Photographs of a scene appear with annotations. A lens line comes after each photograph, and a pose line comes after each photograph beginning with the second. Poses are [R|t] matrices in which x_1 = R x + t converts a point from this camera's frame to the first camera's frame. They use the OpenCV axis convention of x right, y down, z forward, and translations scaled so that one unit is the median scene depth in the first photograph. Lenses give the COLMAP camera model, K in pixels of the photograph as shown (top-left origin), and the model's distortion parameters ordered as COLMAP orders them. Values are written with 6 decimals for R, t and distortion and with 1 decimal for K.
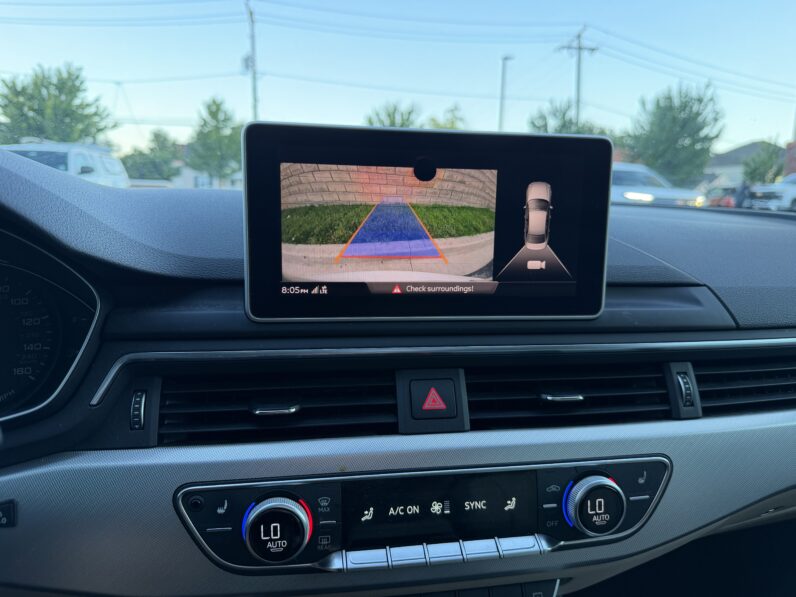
lens RADIAL K [[551.0, 0, 398.0], [0, 551.0, 298.5], [0, 0, 1]] dist [0.001821, -0.049042]
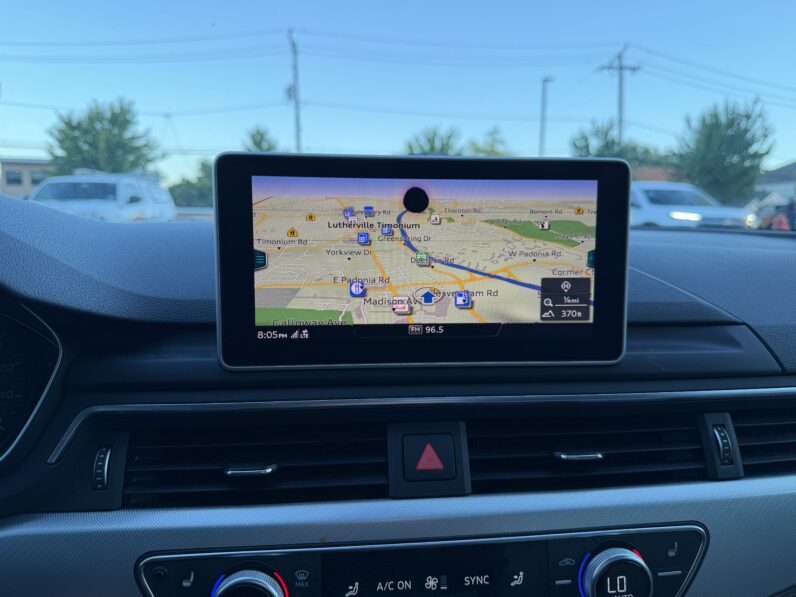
lens RADIAL K [[555.9, 0, 406.6], [0, 555.9, 302.1], [0, 0, 1]] dist [-0.030083, -0.002279]
pose [[0.998128, -0.009057, -0.060493, 0.083502], [0.006845, 0.999303, -0.036689, -0.032624], [0.060783, 0.036206, 0.997494, 0.102008]]
